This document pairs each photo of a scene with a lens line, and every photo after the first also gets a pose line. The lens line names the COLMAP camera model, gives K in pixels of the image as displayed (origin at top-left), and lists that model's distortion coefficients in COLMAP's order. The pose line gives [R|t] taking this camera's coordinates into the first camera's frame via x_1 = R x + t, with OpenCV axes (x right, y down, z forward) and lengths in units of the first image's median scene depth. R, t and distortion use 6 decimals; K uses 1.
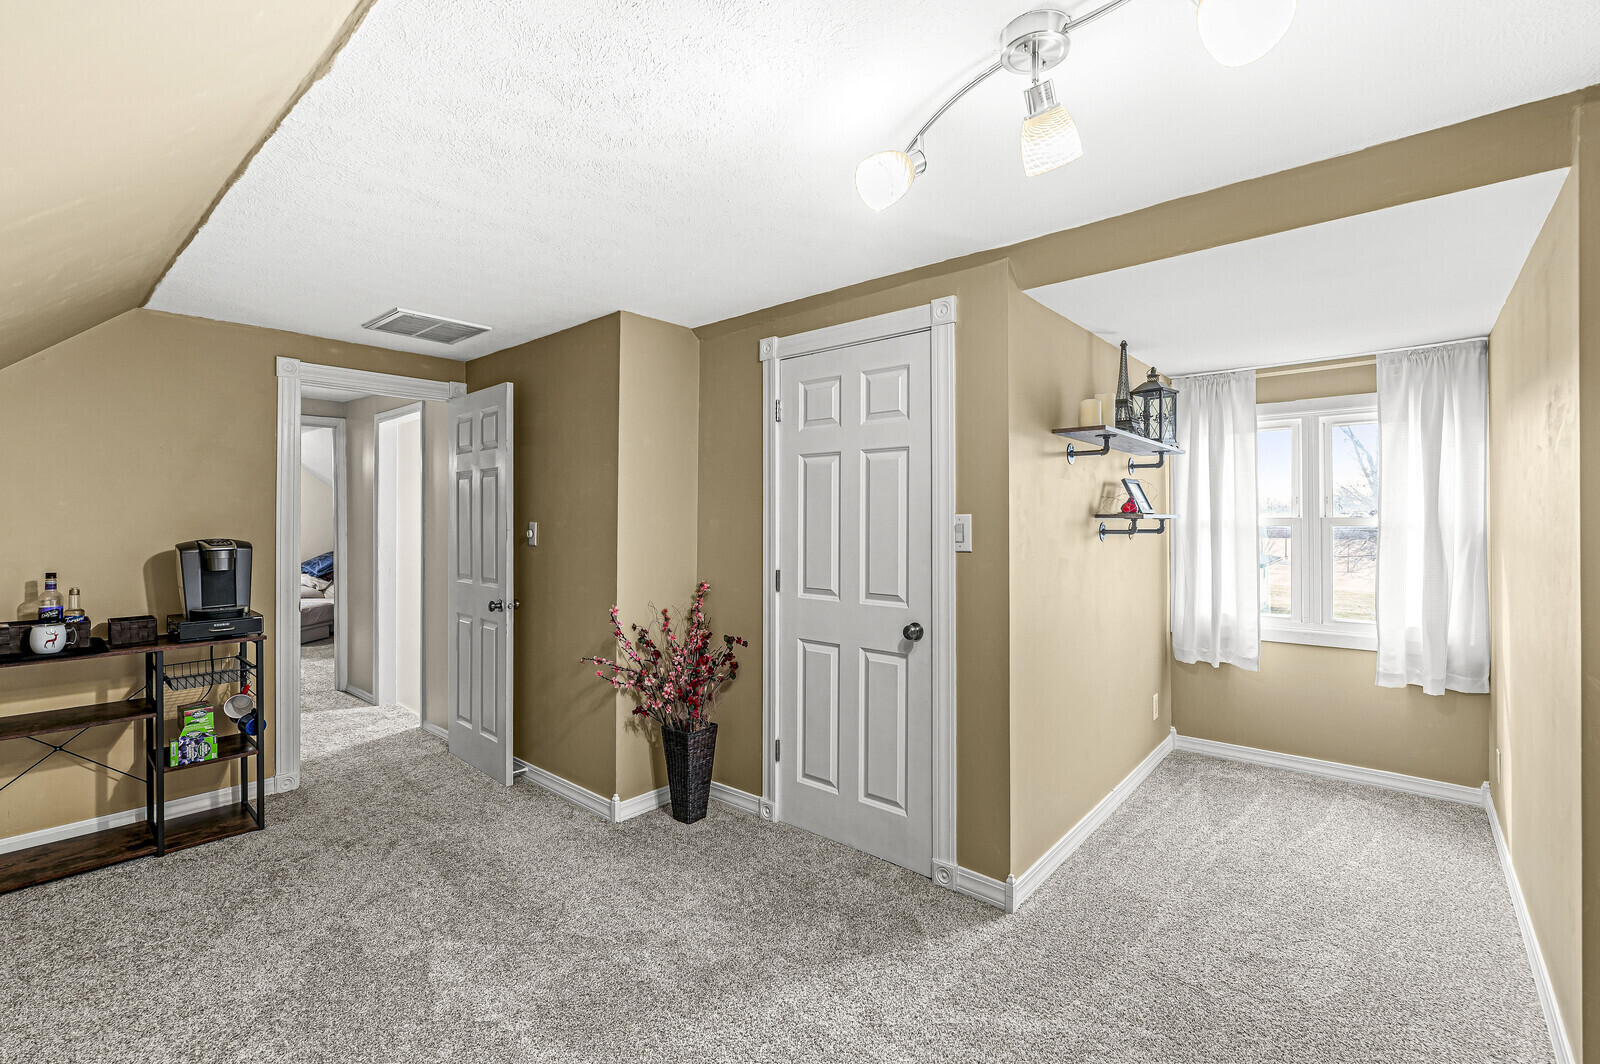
lens RADIAL K [[705.9, 0, 800.0], [0, 705.9, 532.0], [0, 0, 1]] dist [0.000845, 0.000167]
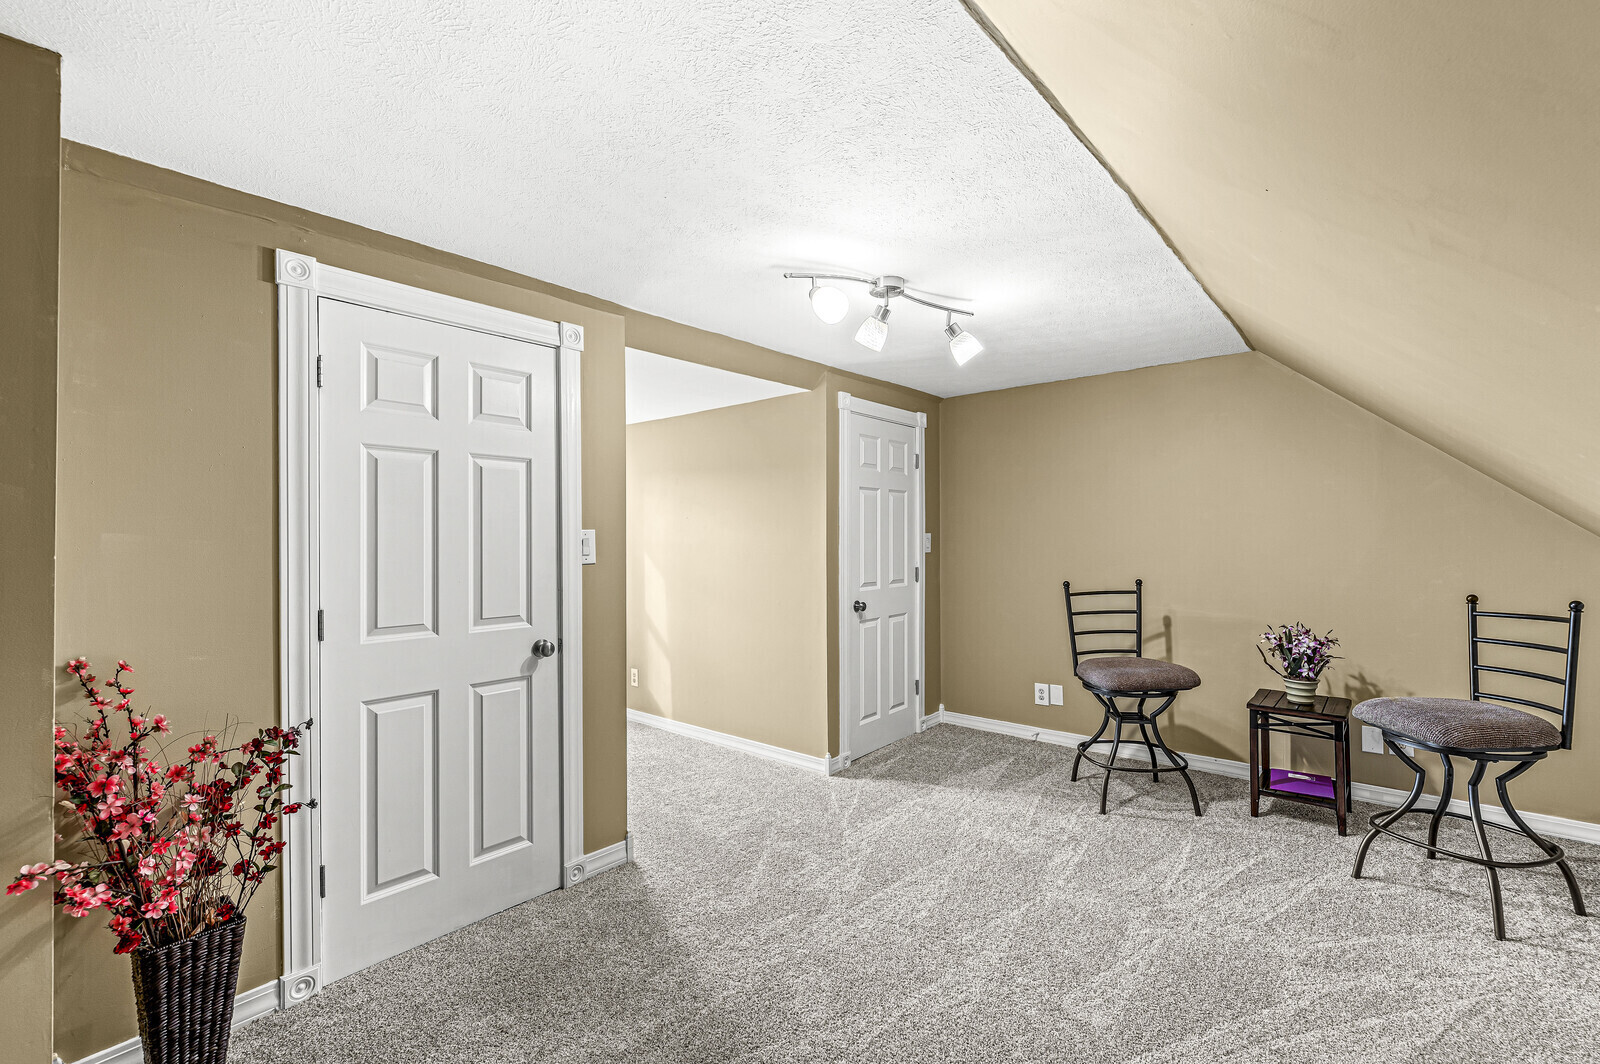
lens RADIAL K [[684.0, 0, 800.0], [0, 684.0, 532.0], [0, 0, 1]] dist [0.000558, -0.004799]
pose [[0.007504, 0.000930, 0.999971, -0.781728], [0.010742, 0.999942, -0.001010, -0.016163], [-0.999914, 0.010750, 0.007493, 0.630640]]
